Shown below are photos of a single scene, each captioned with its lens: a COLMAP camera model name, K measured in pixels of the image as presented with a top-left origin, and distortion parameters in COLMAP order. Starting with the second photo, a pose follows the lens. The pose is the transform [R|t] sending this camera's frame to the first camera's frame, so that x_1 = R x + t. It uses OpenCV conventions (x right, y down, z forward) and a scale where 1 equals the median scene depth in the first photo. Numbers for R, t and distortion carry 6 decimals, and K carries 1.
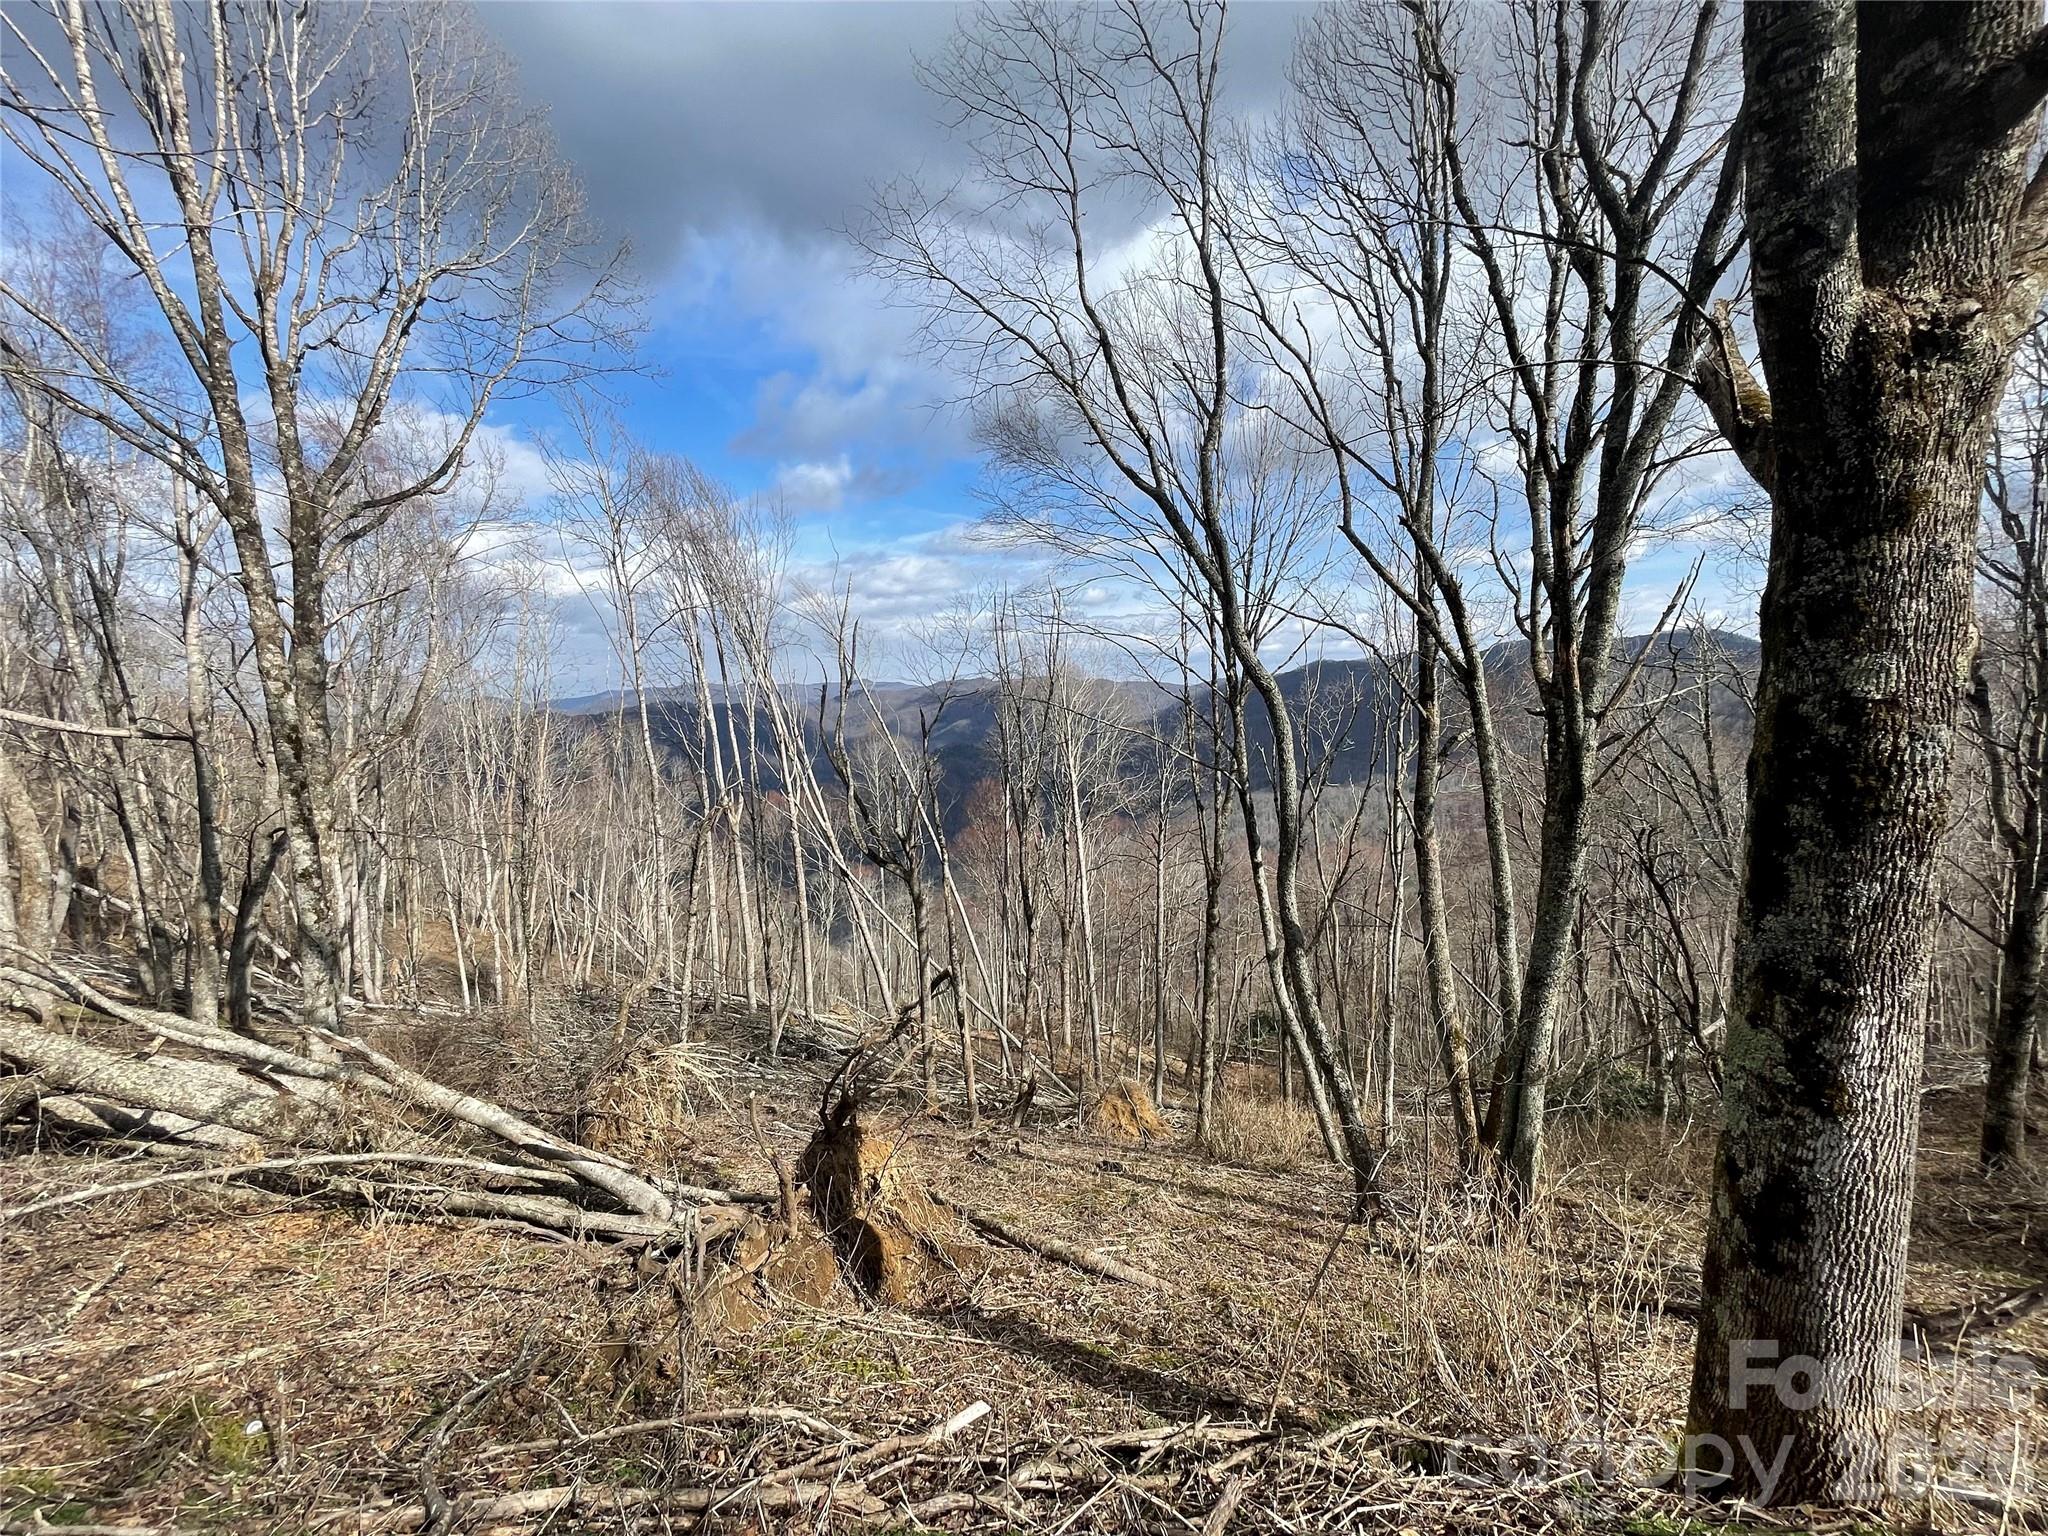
lens RADIAL K [[827.3, 0, 1024.0], [0, 827.3, 768.0], [0, 0, 1]] dist [-0.000812, -0.000480]
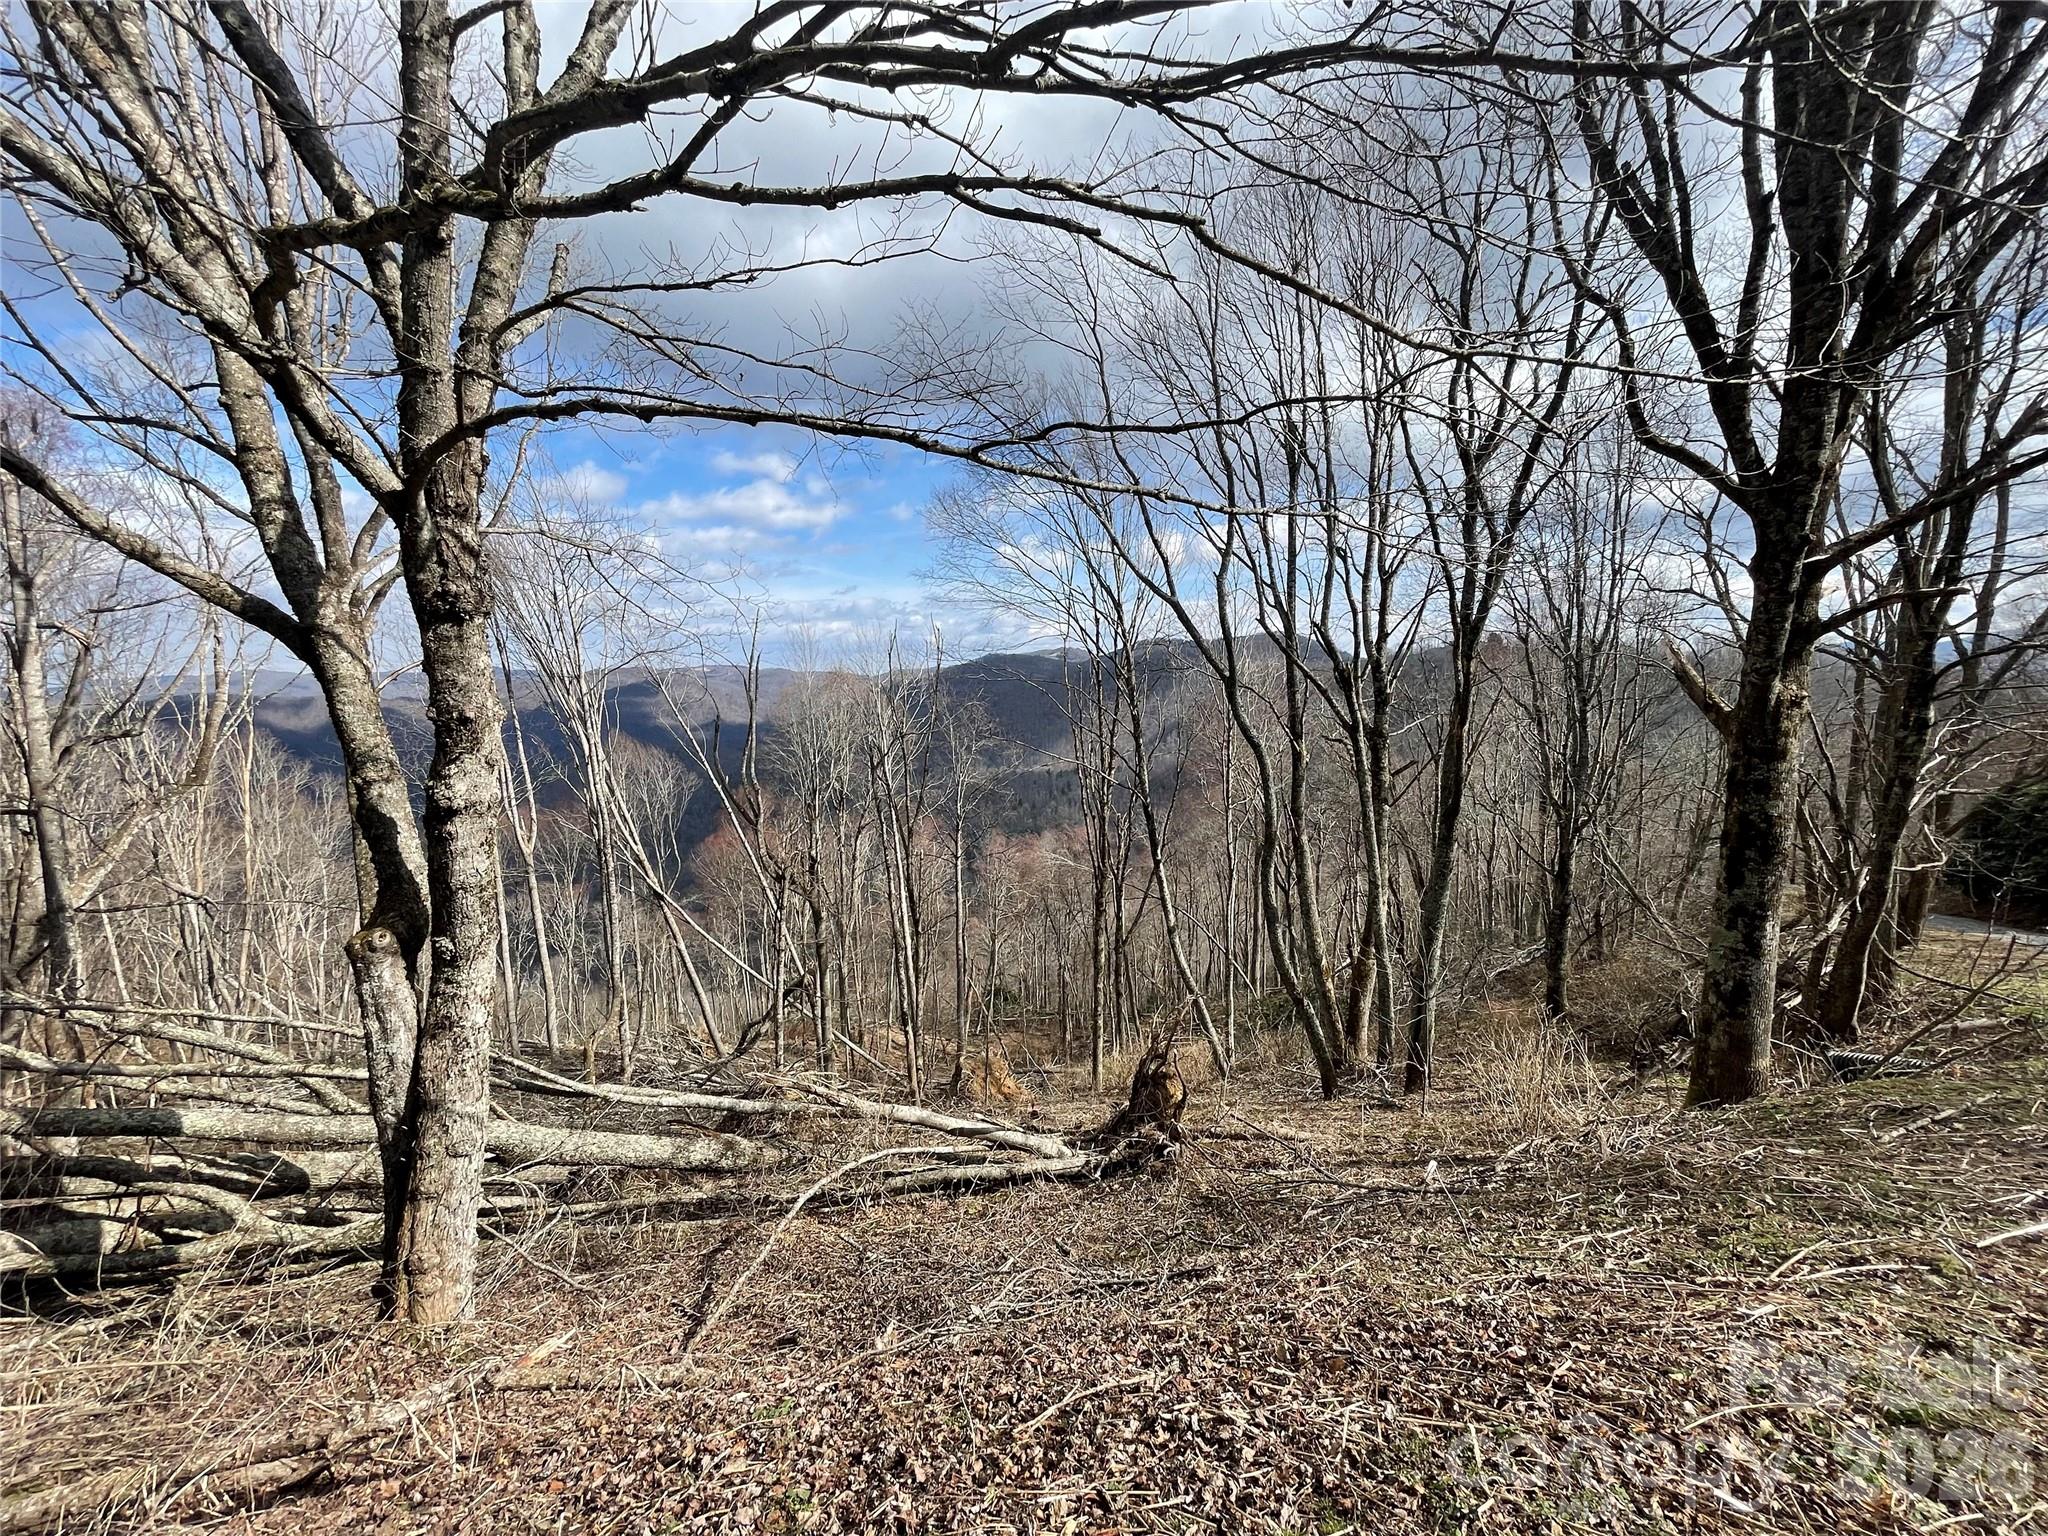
lens RADIAL K [[827.3, 0, 1024.0], [0, 827.3, 768.0], [0, 0, 1]] dist [-0.000812, -0.000480]
pose [[0.921231, -0.038228, 0.387133, -0.407916], [0.031325, 0.999218, 0.024127, -0.067201], [-0.387753, -0.010099, 0.921708, -0.105879]]
